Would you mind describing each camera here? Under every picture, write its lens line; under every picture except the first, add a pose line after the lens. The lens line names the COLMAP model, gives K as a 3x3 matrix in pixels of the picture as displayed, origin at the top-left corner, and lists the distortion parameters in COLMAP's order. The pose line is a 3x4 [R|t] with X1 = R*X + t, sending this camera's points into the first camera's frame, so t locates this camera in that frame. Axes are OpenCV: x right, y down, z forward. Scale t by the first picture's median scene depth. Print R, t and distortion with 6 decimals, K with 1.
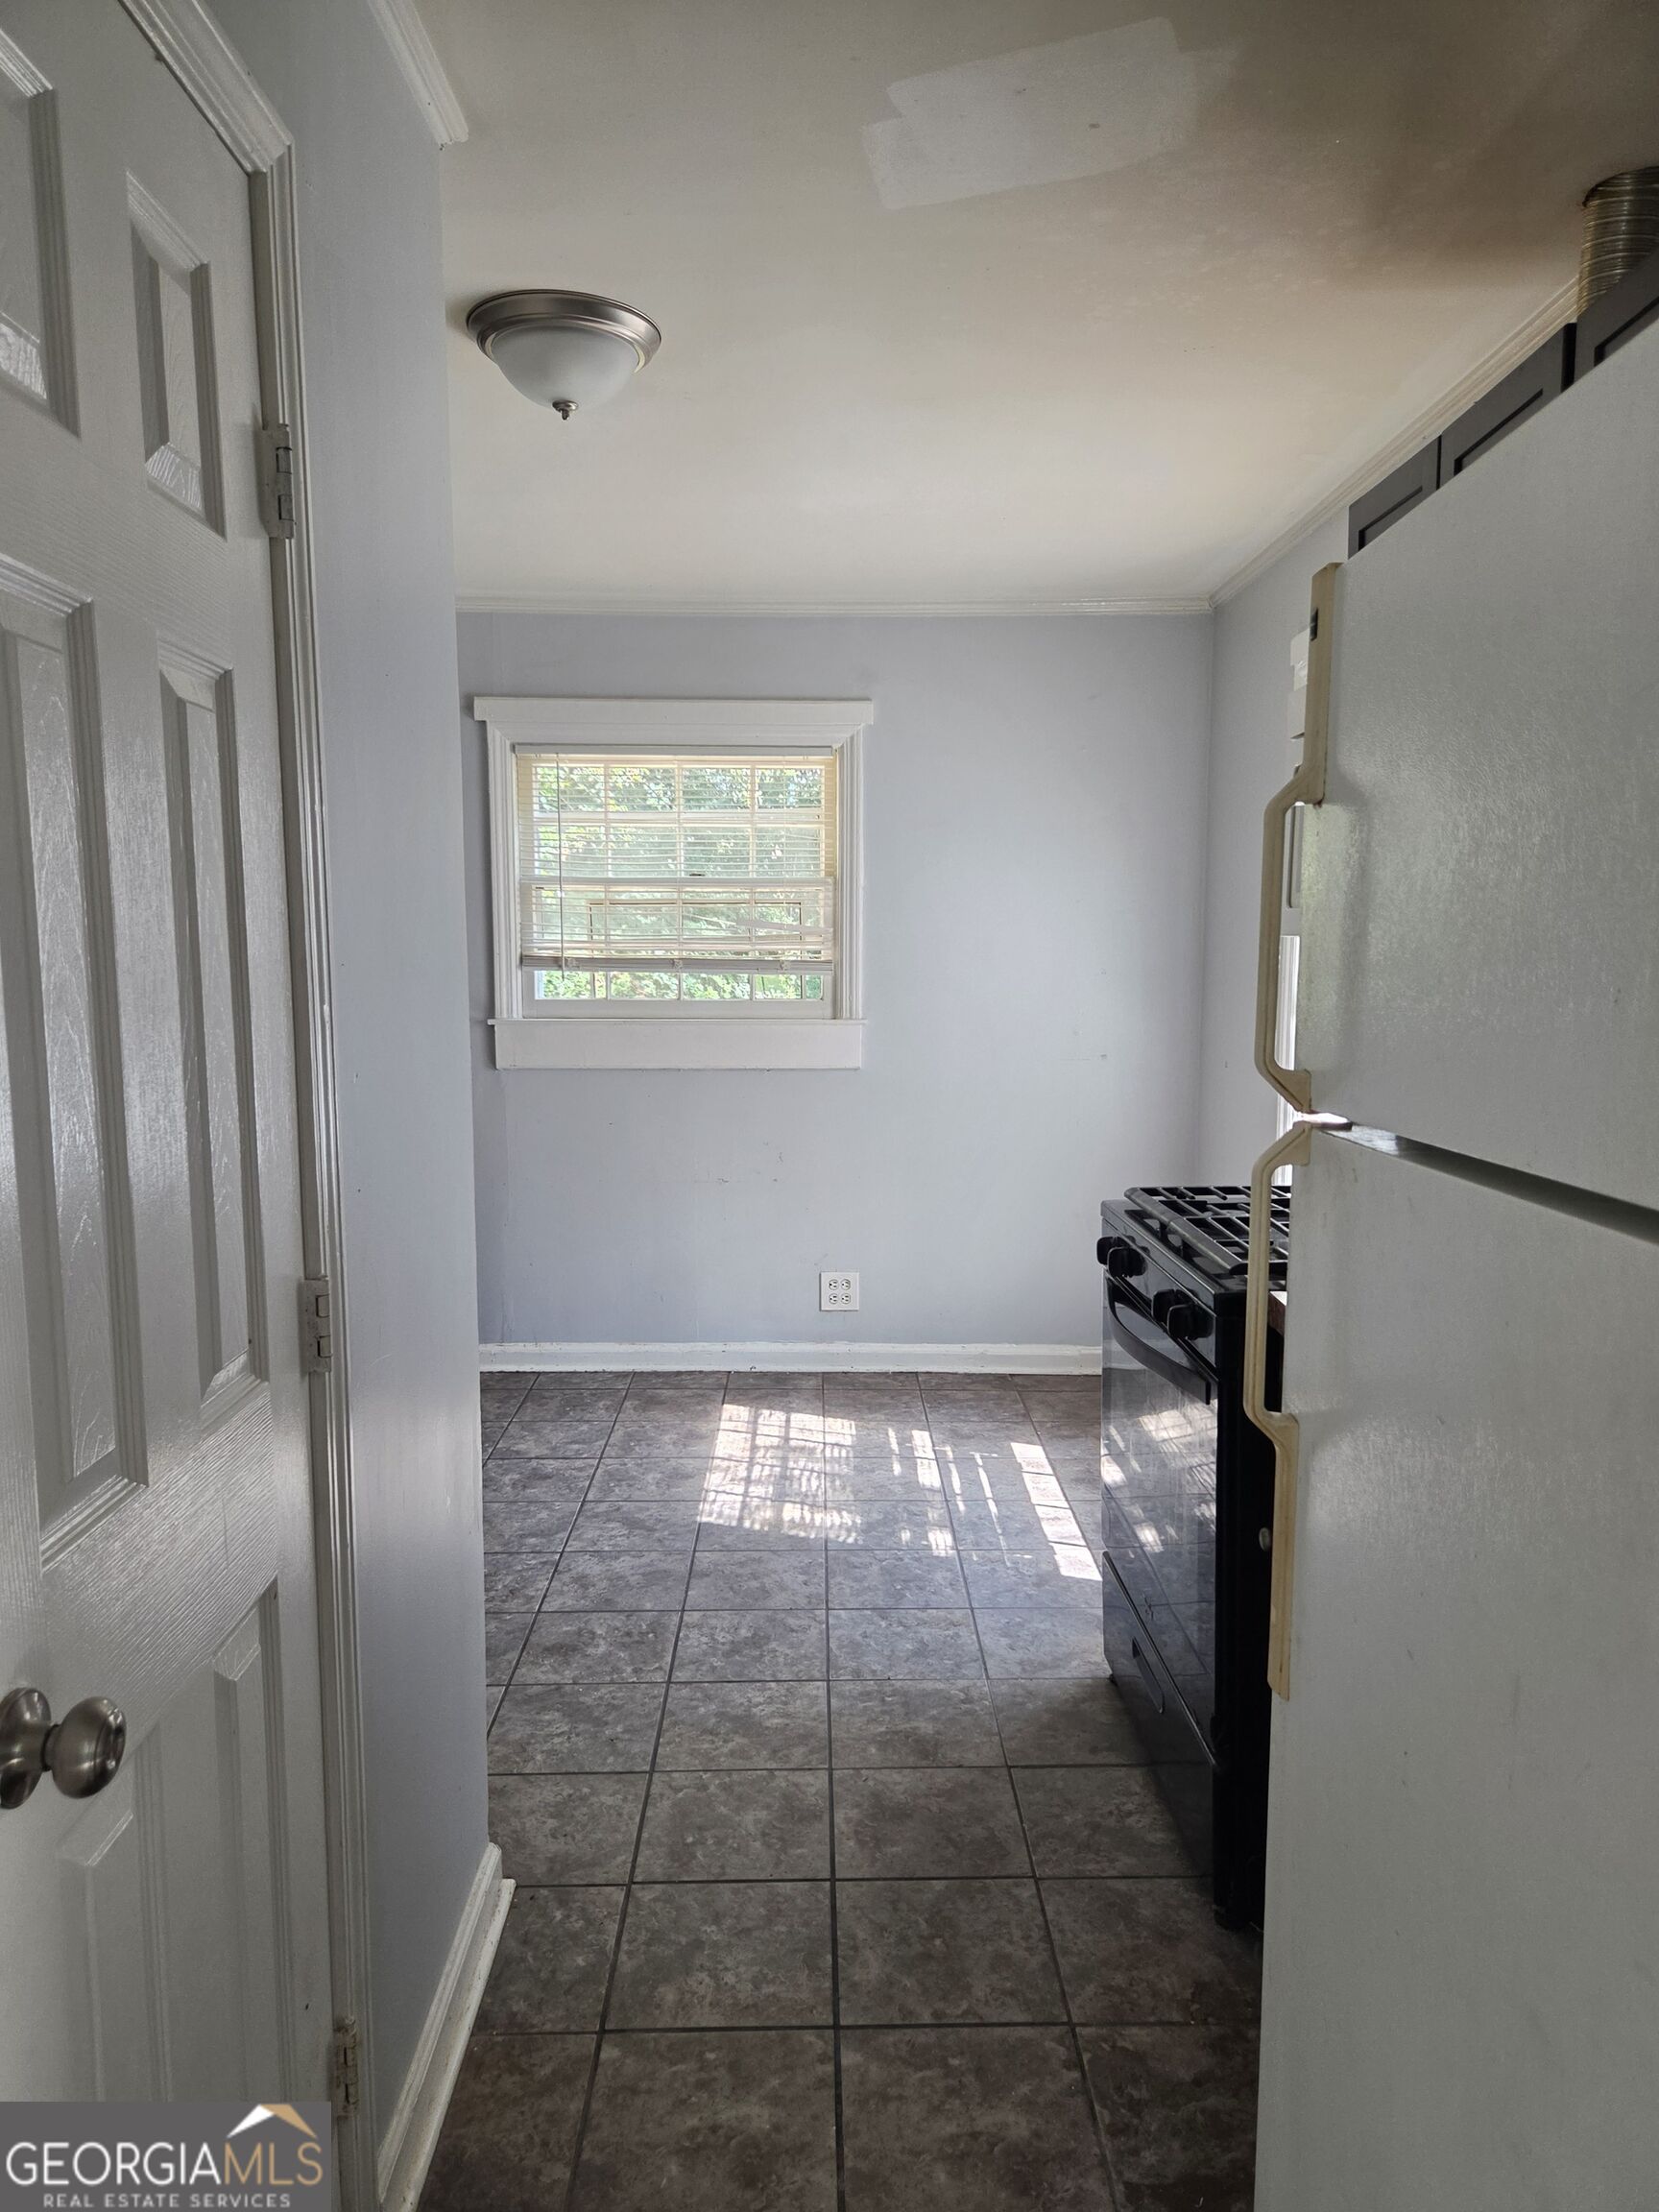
lens RADIAL K [[1498.1, 0, 828.6], [0, 1498.1, 1109.7], [0, 0, 1]] dist [0.047556, -0.026000]
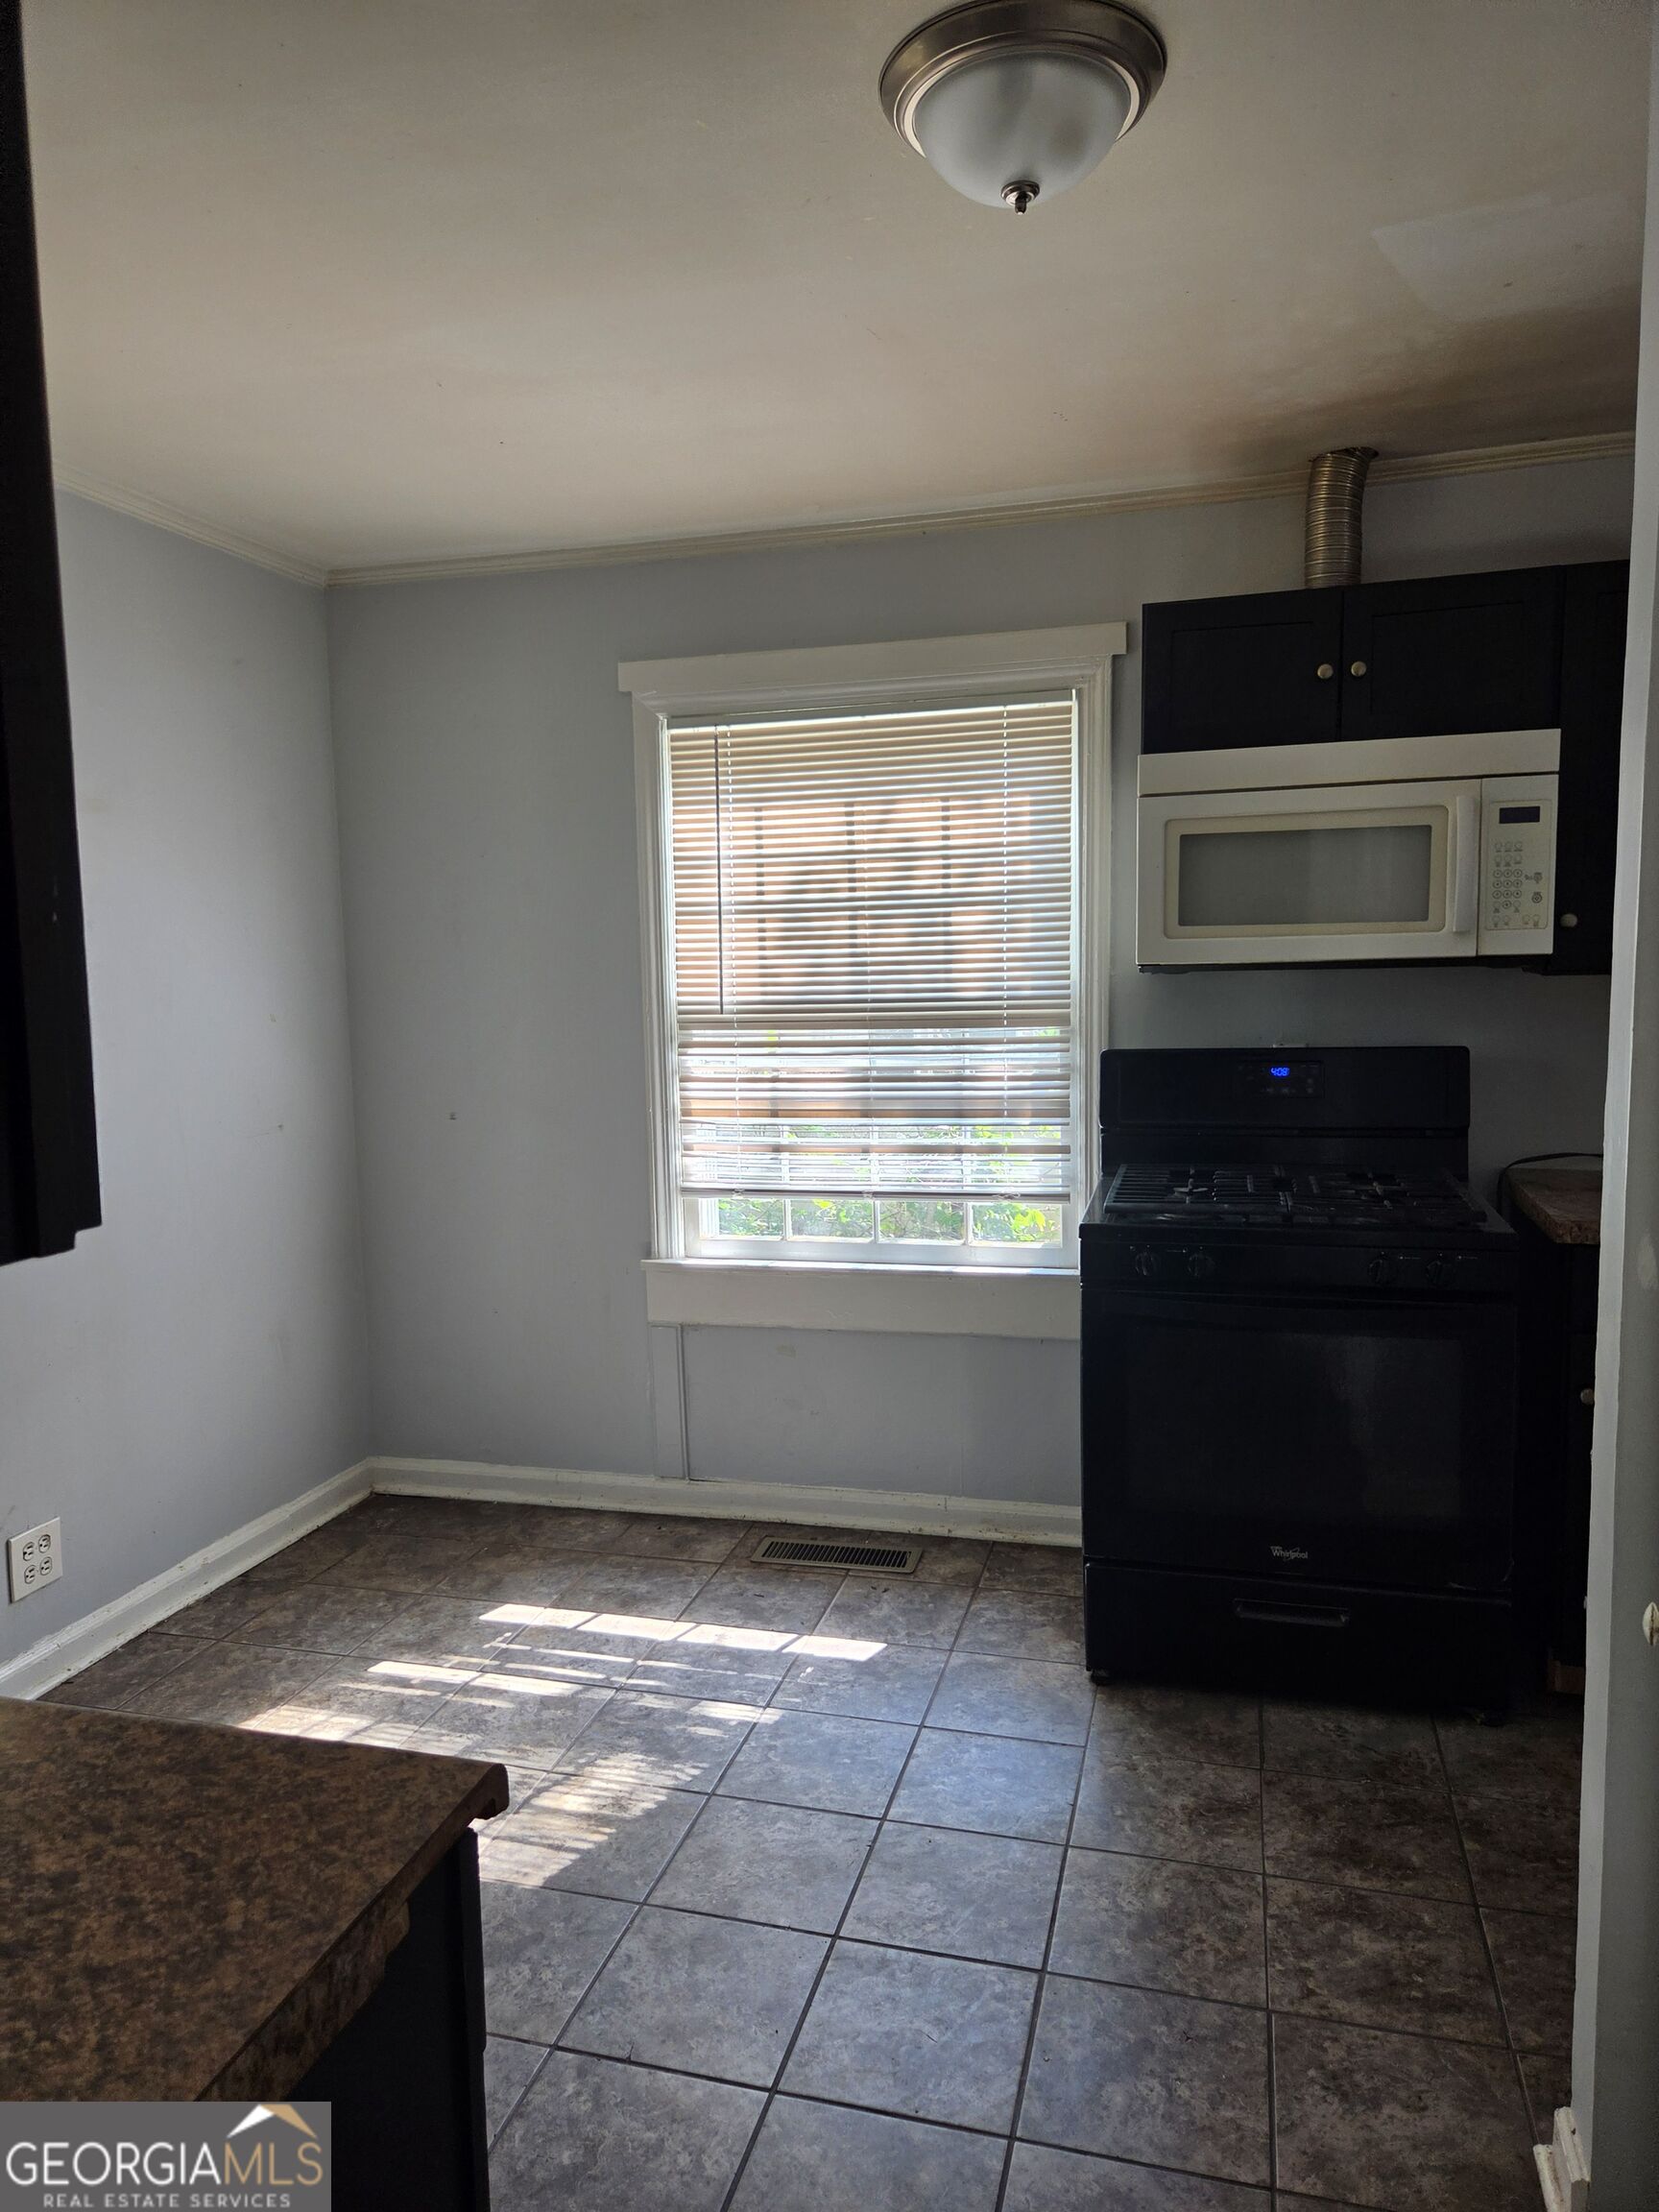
lens RADIAL K [[1498.1, 0, 819.2], [0, 1498.1, 1107.7], [0, 0, 1]] dist [0.047556, -0.026000]
pose [[0.269901, -0.101596, 0.957513, -0.585351], [0.123737, 0.989833, 0.070146, -0.078200], [-0.954904, 0.099547, 0.279728, 0.617336]]
